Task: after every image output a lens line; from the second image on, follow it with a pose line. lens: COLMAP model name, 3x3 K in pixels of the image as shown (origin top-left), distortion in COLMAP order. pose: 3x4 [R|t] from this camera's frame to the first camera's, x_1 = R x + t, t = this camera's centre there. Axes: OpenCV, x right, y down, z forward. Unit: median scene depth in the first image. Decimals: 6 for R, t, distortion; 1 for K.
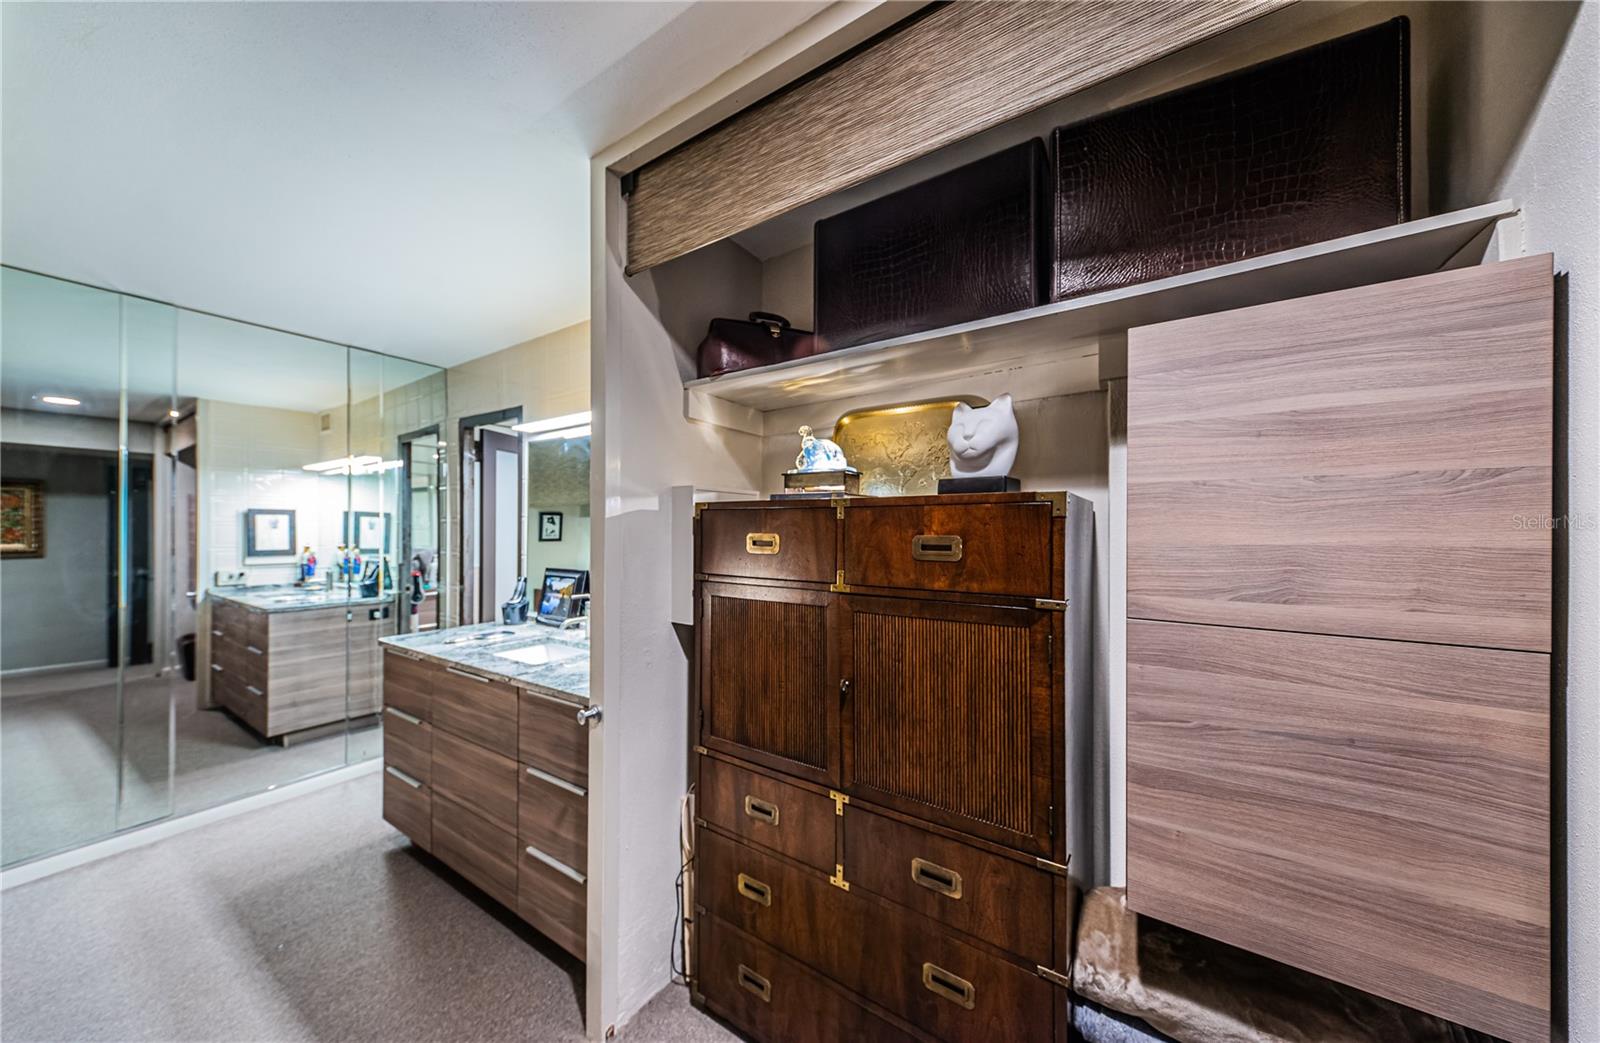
lens RADIAL K [[541.5, 0, 801.2], [0, 541.5, 525.0], [0, 0, 1]] dist [0.008389, -0.000139]
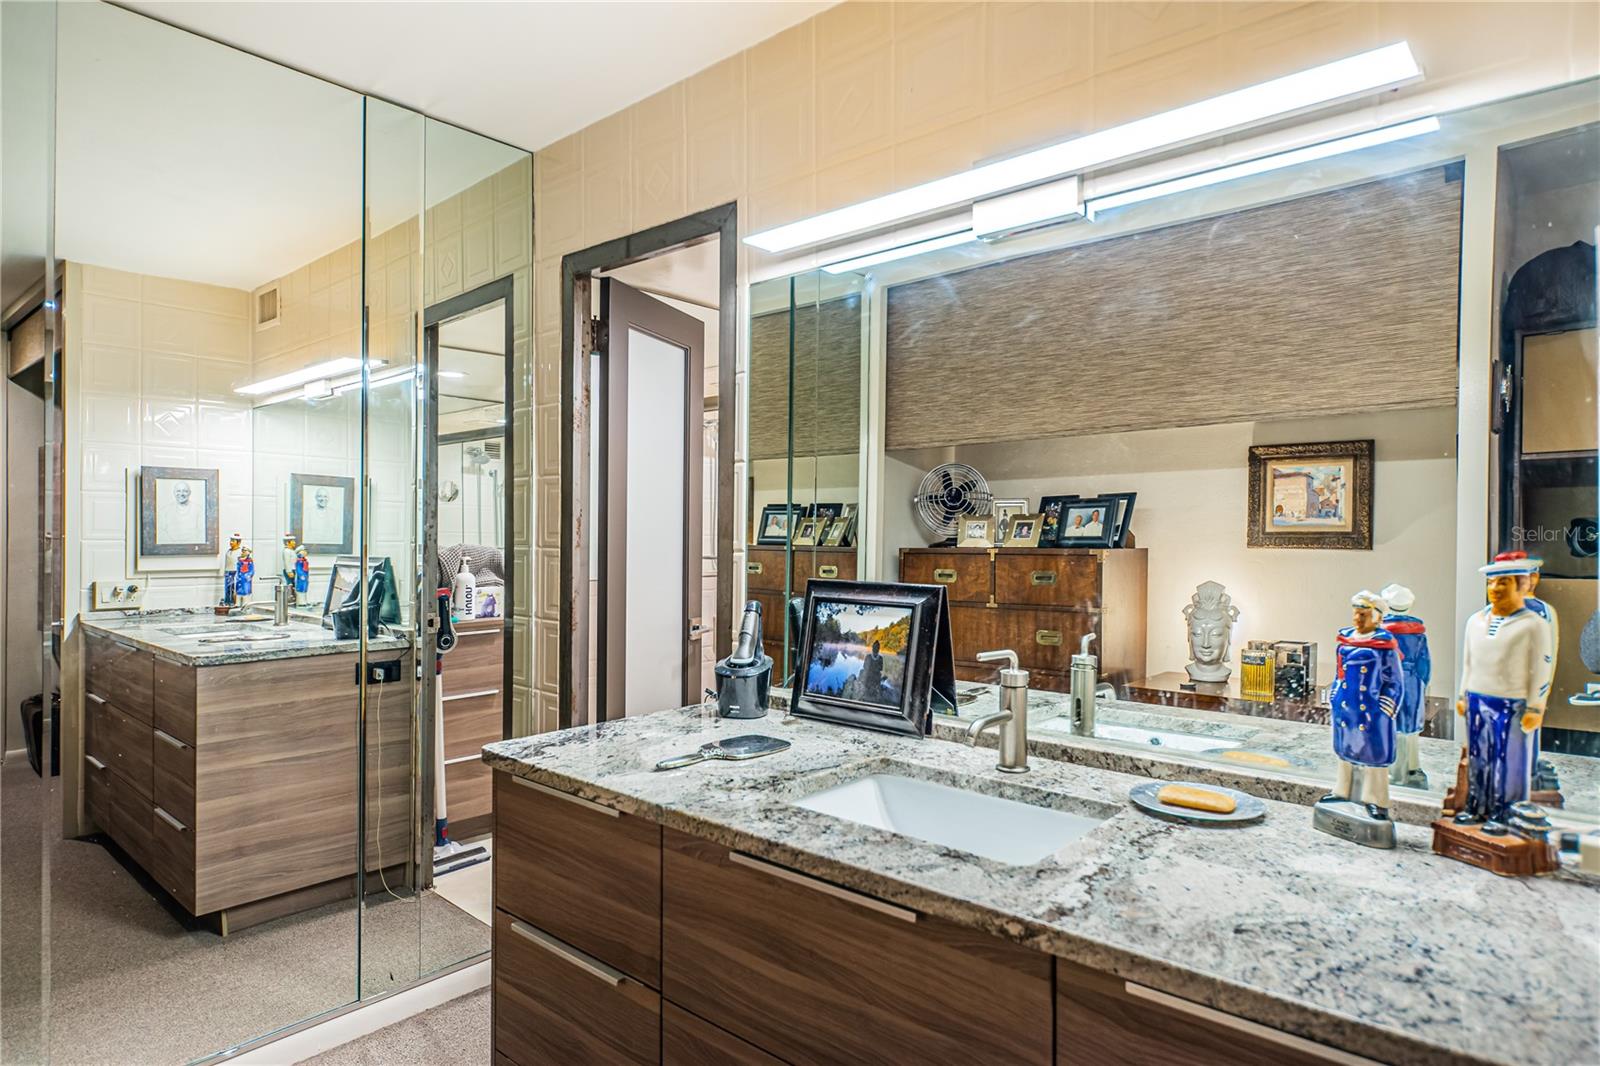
lens RADIAL K [[933.9, 0, 790.4], [0, 933.9, 520.6], [0, 0, 1]] dist [-0.007796, 0.007716]
pose [[0.988664, 0.002357, -0.150129, -0.303999], [-0.002387, 0.999997, -0.000024, 0.026422], [0.150129, 0.000382, 0.988666, 0.234791]]
